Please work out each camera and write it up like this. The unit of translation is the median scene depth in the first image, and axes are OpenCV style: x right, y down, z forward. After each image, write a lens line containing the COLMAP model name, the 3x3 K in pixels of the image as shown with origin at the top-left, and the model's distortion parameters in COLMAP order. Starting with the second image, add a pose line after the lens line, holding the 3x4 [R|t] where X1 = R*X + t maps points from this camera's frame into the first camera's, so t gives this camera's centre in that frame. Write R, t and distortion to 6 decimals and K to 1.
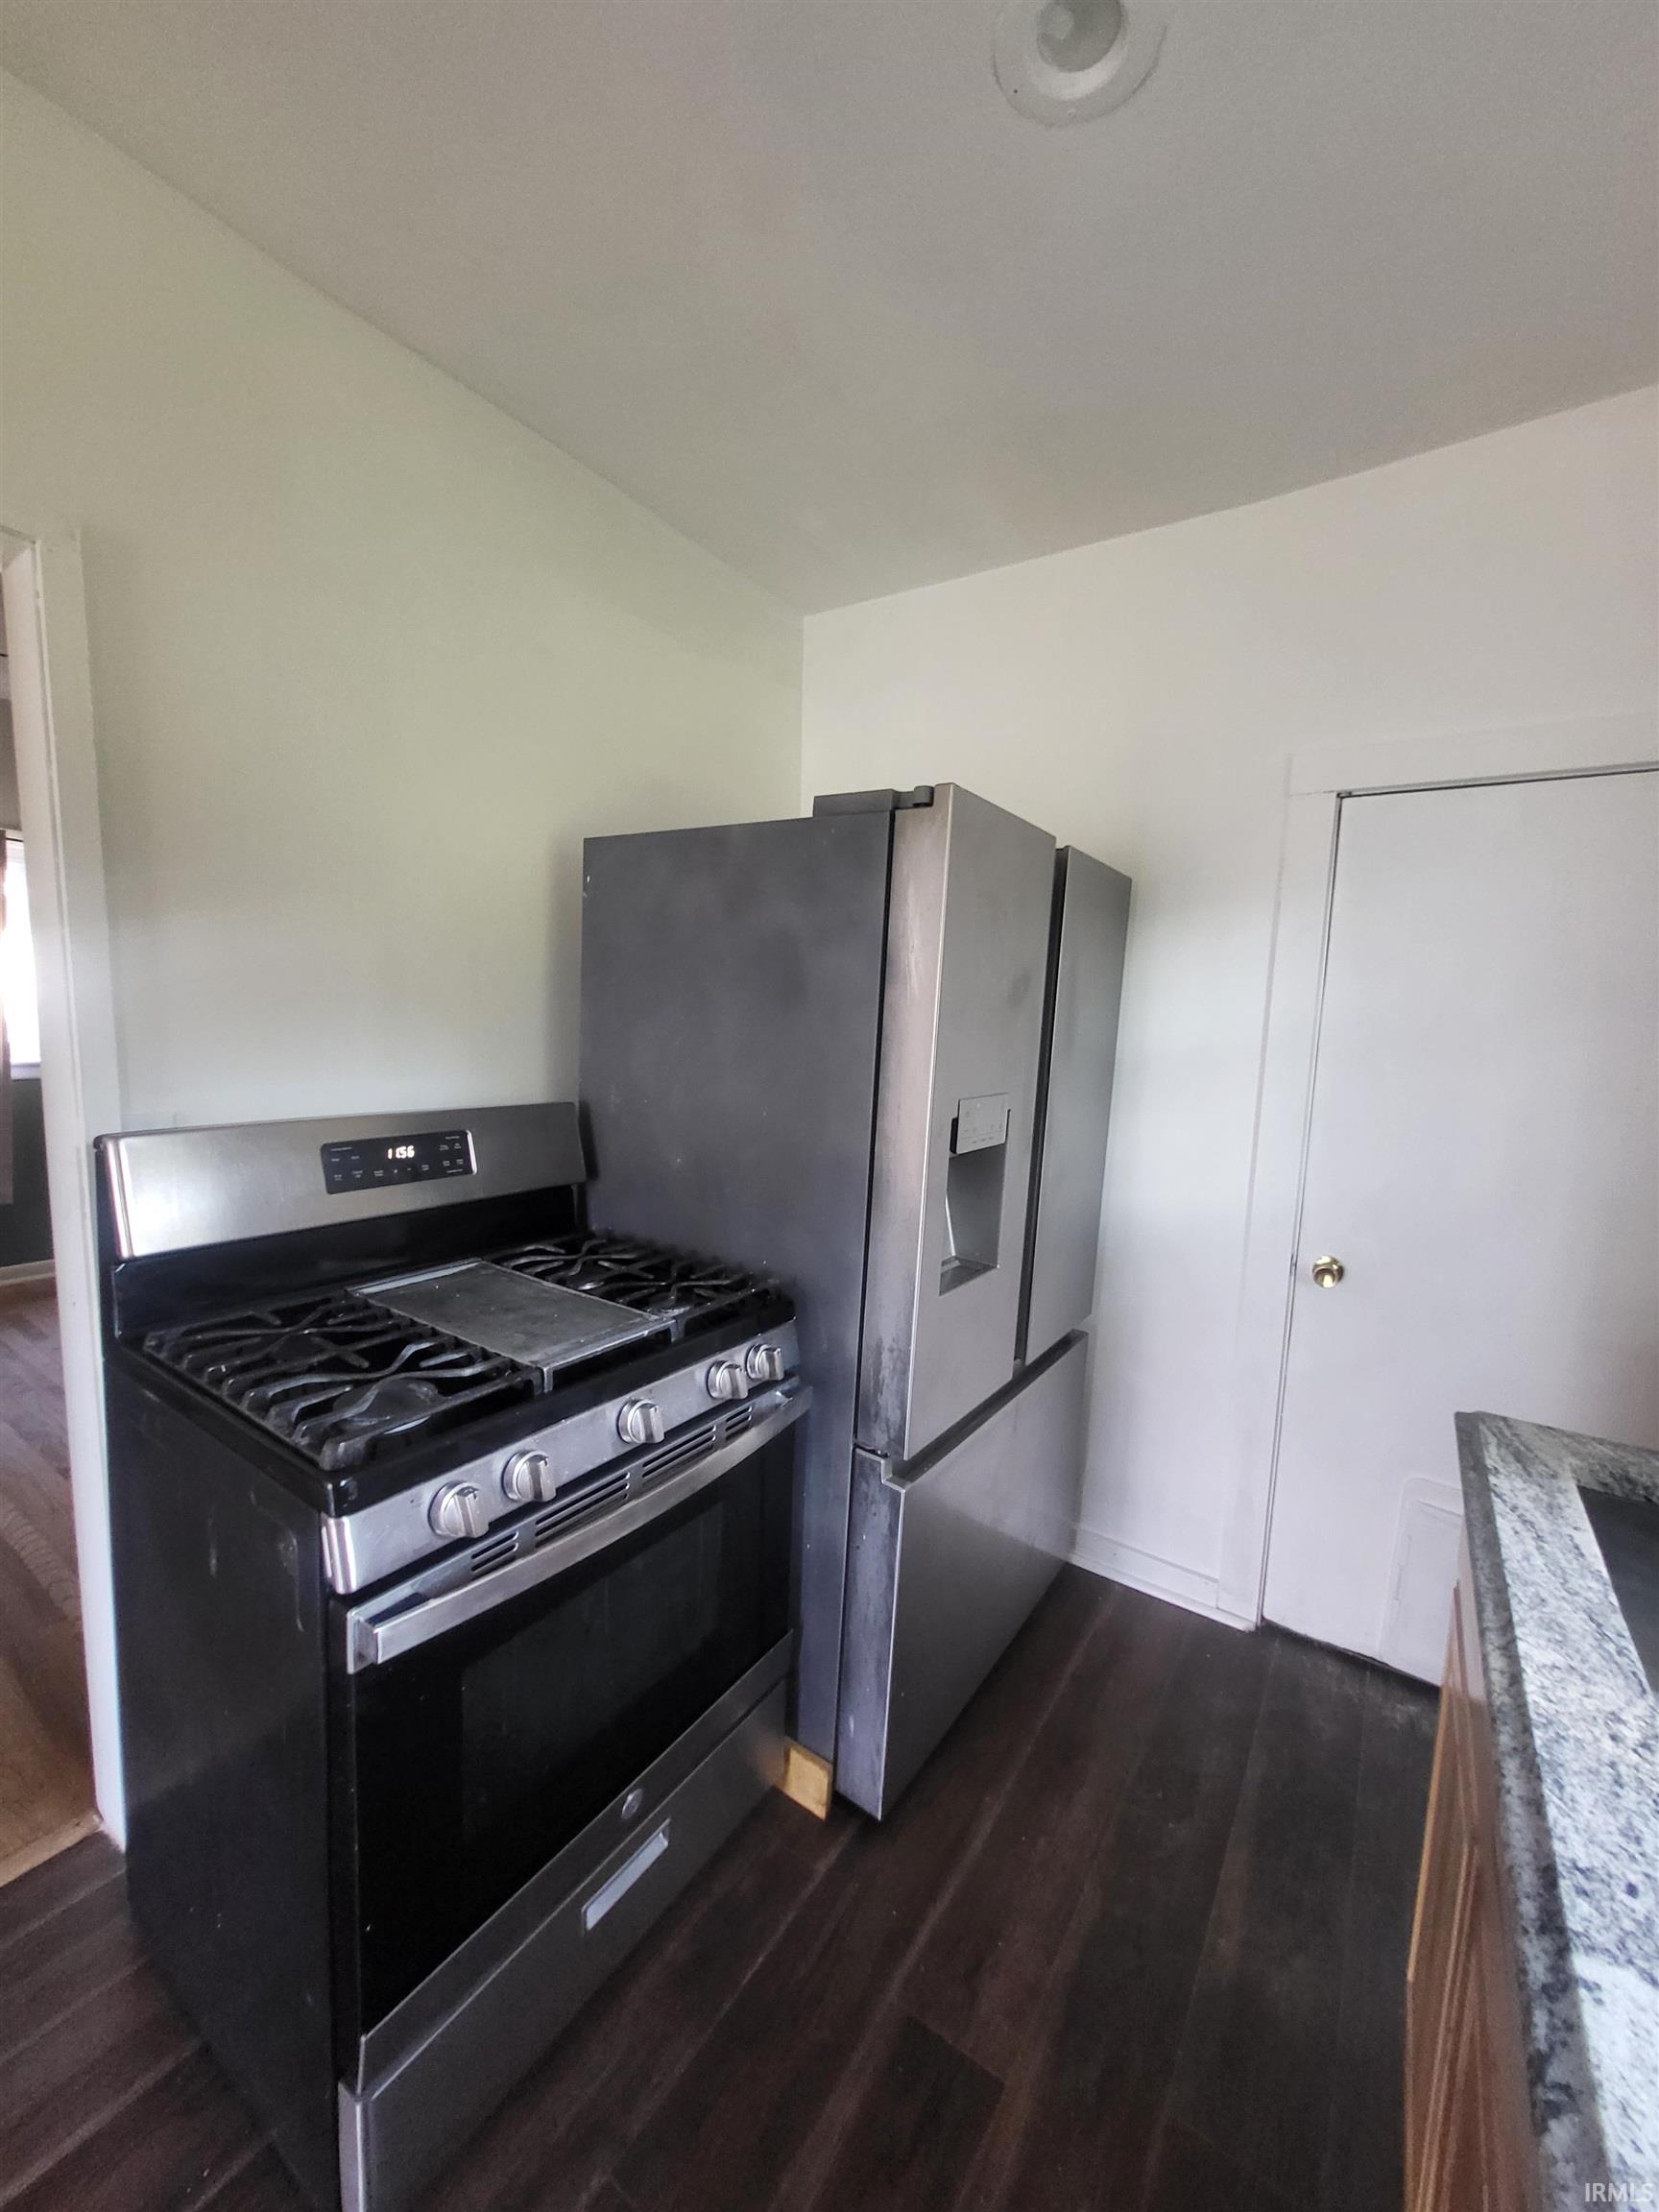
lens RADIAL K [[869.0, 0, 829.5], [0, 869.0, 1106.0], [0, 0, 1]] dist [0.002370, -0.000013]
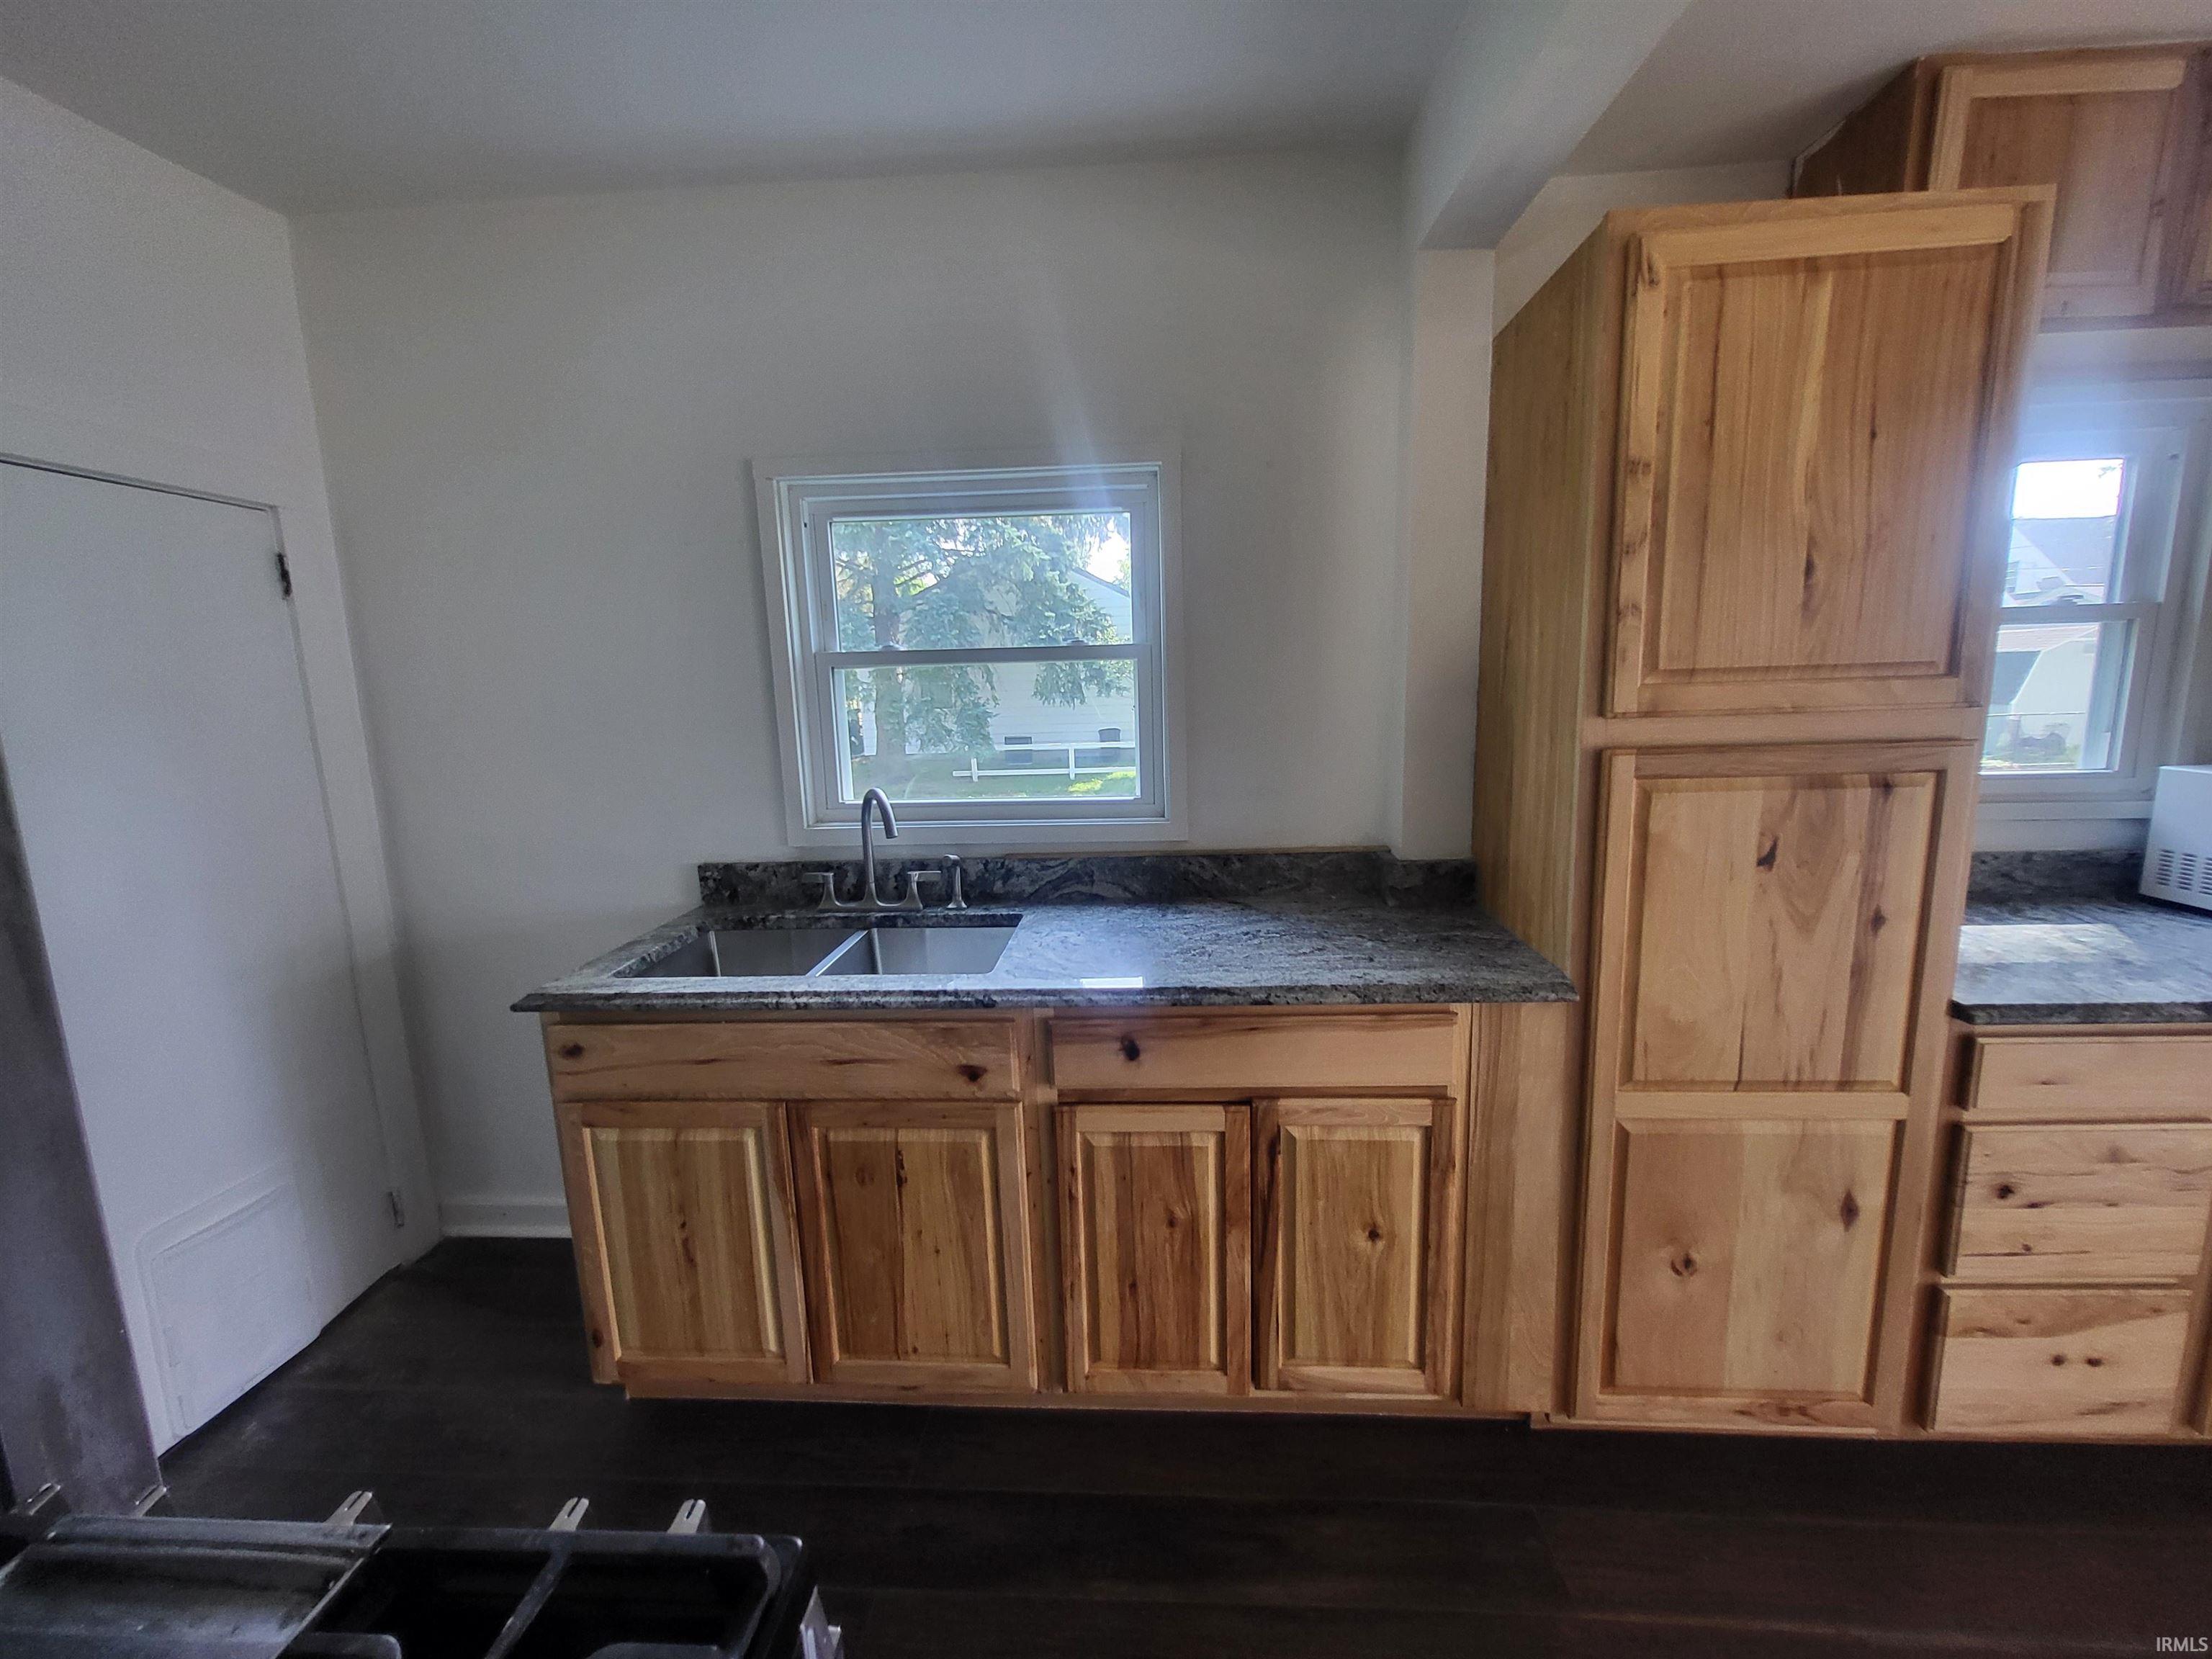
lens RADIAL K [[869.0, 0, 1120.0], [0, 869.0, 820.5], [0, 0, 1]] dist [0.002370, -0.000013]
pose [[-0.516670, -0.155689, 0.841910, -1.067574], [0.119133, 0.960690, 0.250765, -0.191912], [-0.847856, 0.229862, -0.477812, 0.933573]]
